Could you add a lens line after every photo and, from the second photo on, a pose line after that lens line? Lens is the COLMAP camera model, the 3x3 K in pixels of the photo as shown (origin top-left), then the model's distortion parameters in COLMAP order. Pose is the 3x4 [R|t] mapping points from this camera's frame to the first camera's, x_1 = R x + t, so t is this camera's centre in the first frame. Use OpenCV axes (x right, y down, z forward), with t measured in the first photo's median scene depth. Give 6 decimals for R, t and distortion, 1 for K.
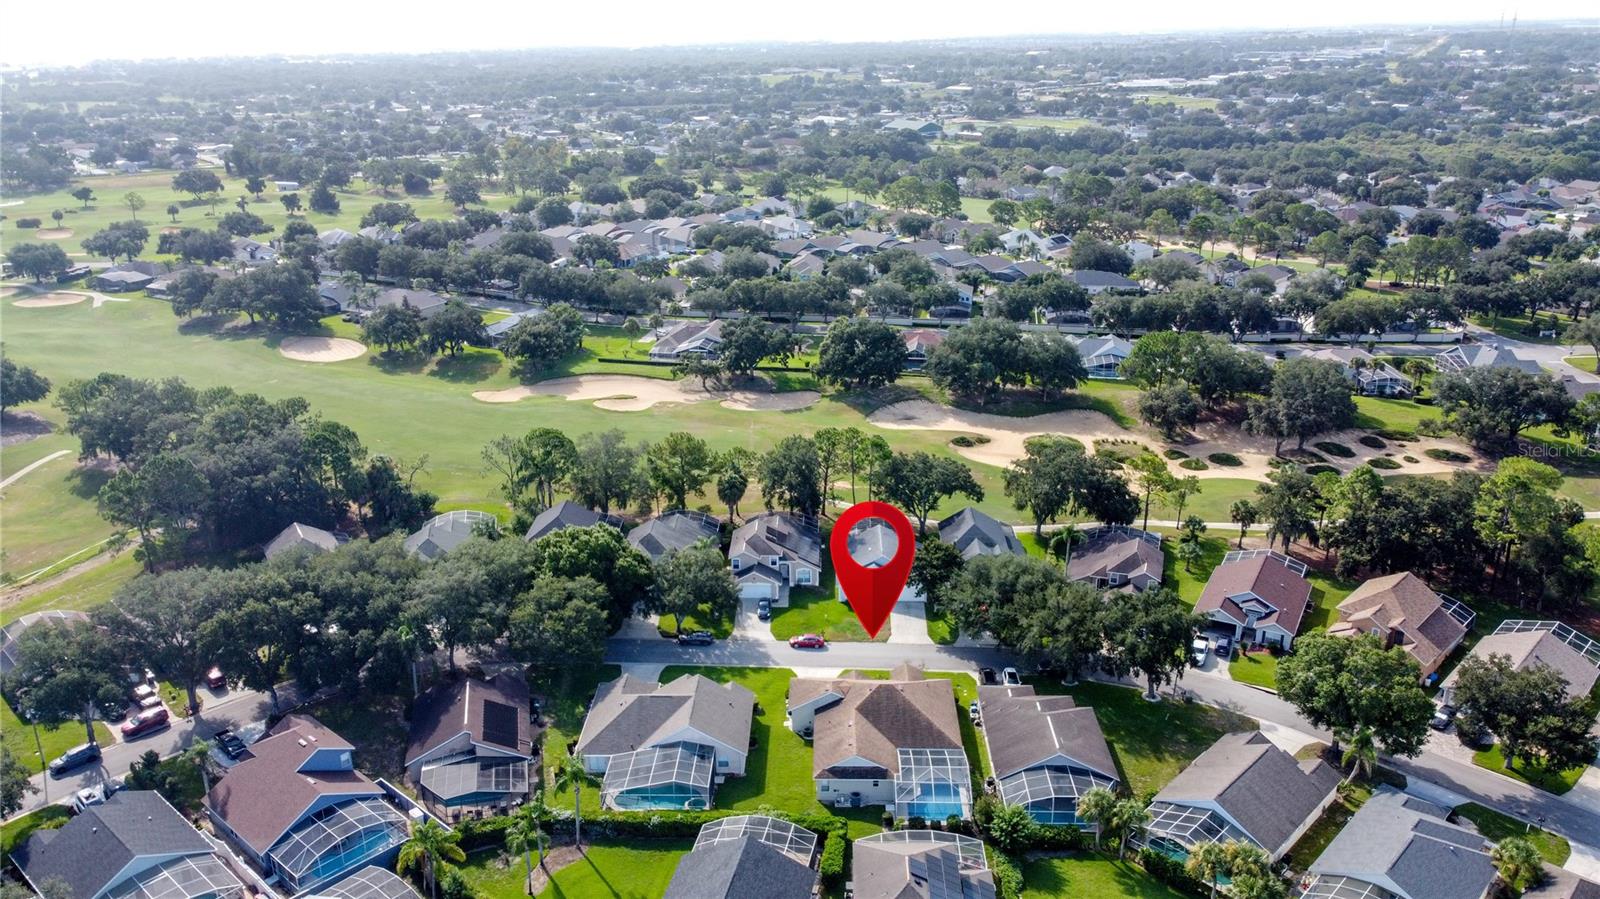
lens RADIAL K [[1210.5, 0, 800.0], [0, 1210.5, 449.5], [0, 0, 1]] dist [-0.000697, -0.002216]
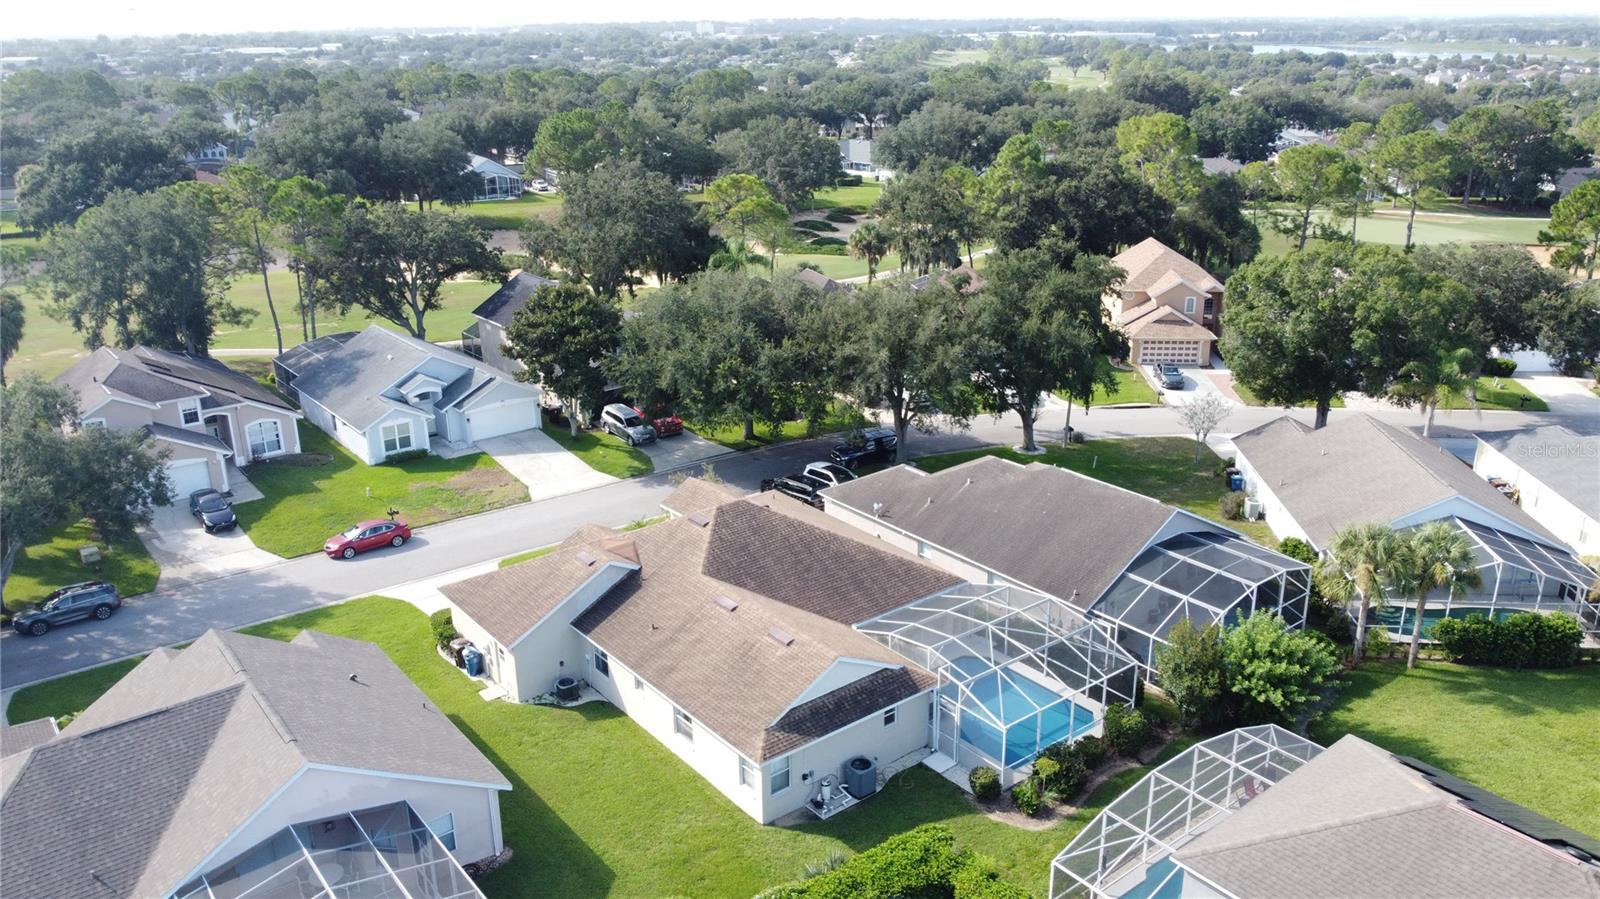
lens RADIAL K [[1210.5, 0, 800.0], [0, 1210.5, 449.5], [0, 0, 1]] dist [-0.000697, -0.002216]
pose [[0.766182, -0.212731, 0.606392, -0.104308], [0.217590, 0.973760, 0.066682, 0.108120], [-0.604665, 0.080854, 0.792365, 0.464671]]
